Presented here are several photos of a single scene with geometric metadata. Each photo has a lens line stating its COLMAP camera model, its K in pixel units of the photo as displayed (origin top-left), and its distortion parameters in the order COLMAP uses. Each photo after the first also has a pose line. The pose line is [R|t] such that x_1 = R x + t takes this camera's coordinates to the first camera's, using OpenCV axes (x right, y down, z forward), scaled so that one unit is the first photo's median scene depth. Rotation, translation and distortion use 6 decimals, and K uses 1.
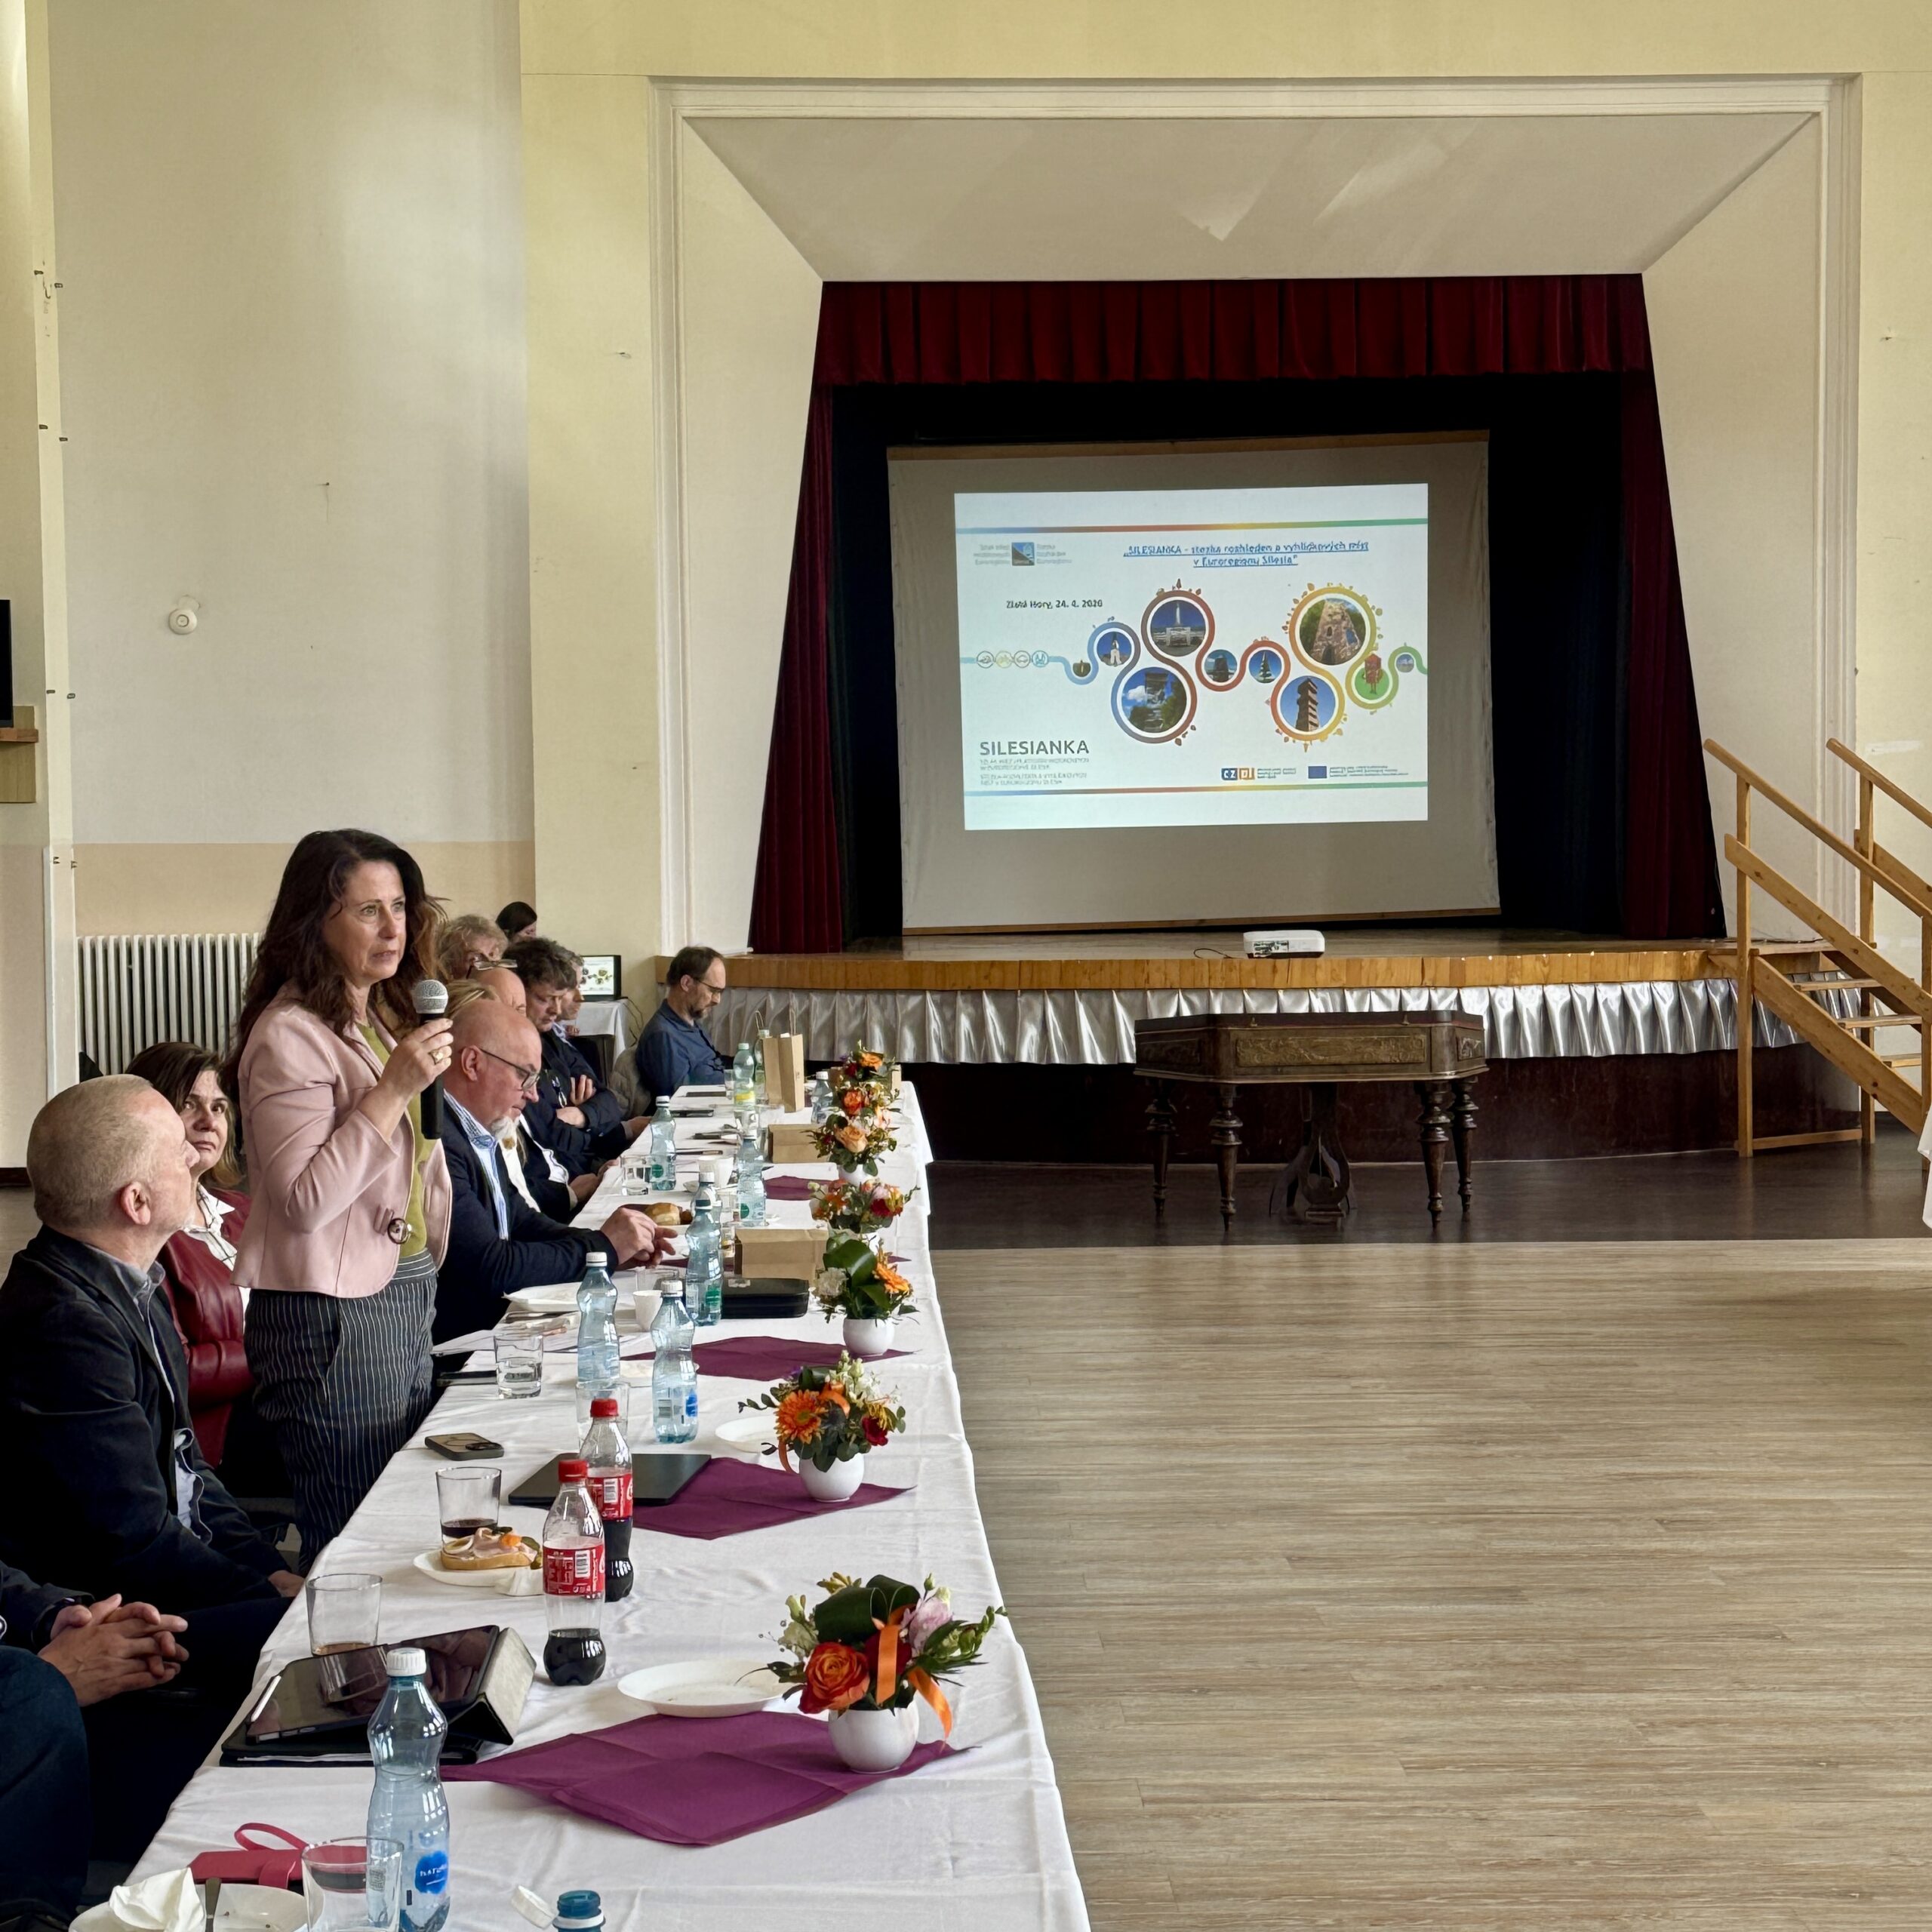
lens RADIAL K [[3530.3, 0, 966.0], [0, 3530.3, 966.0], [0, 0, 1]] dist [0.165364, -0.086157]
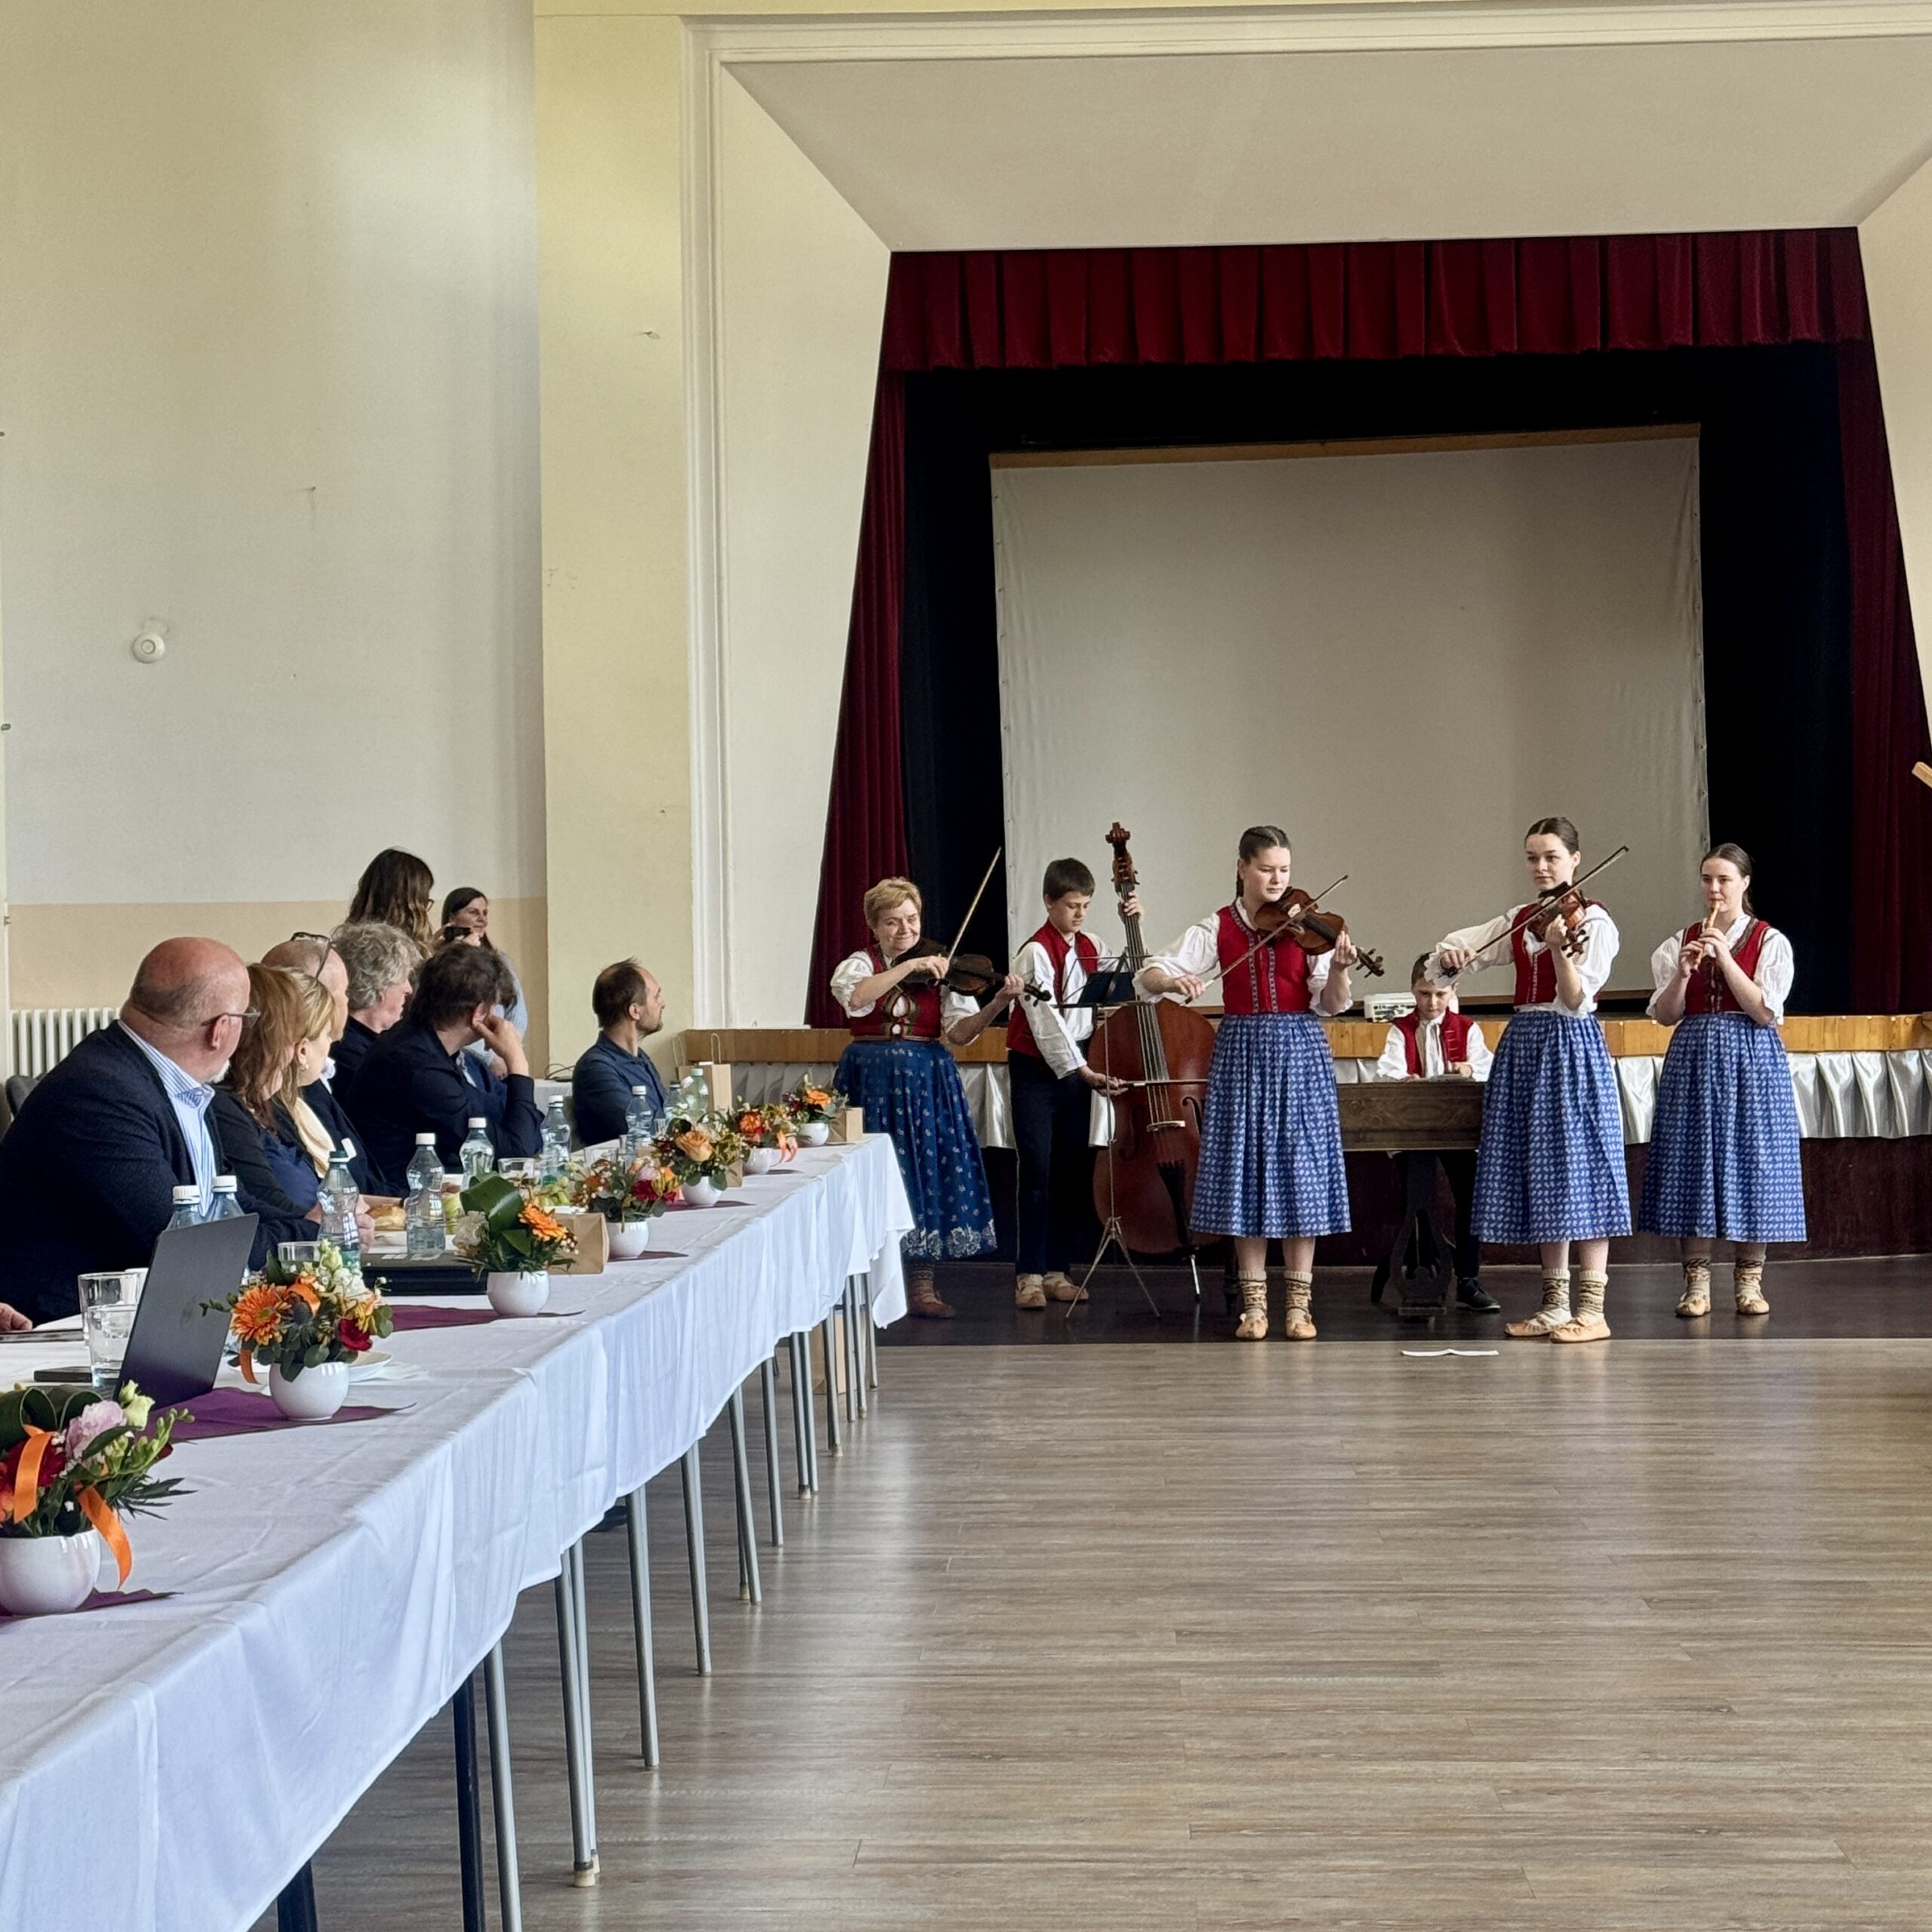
lens RADIAL K [[4103.8, 0, 966.0], [0, 4103.8, 966.0], [0, 0, 1]] dist [0.169205, -0.119923]
pose [[0.997450, -0.004069, -0.071257, 0.110450], [0.001095, 0.999128, -0.041733, 0.050648], [0.071365, 0.041548, 0.996585, 0.025155]]
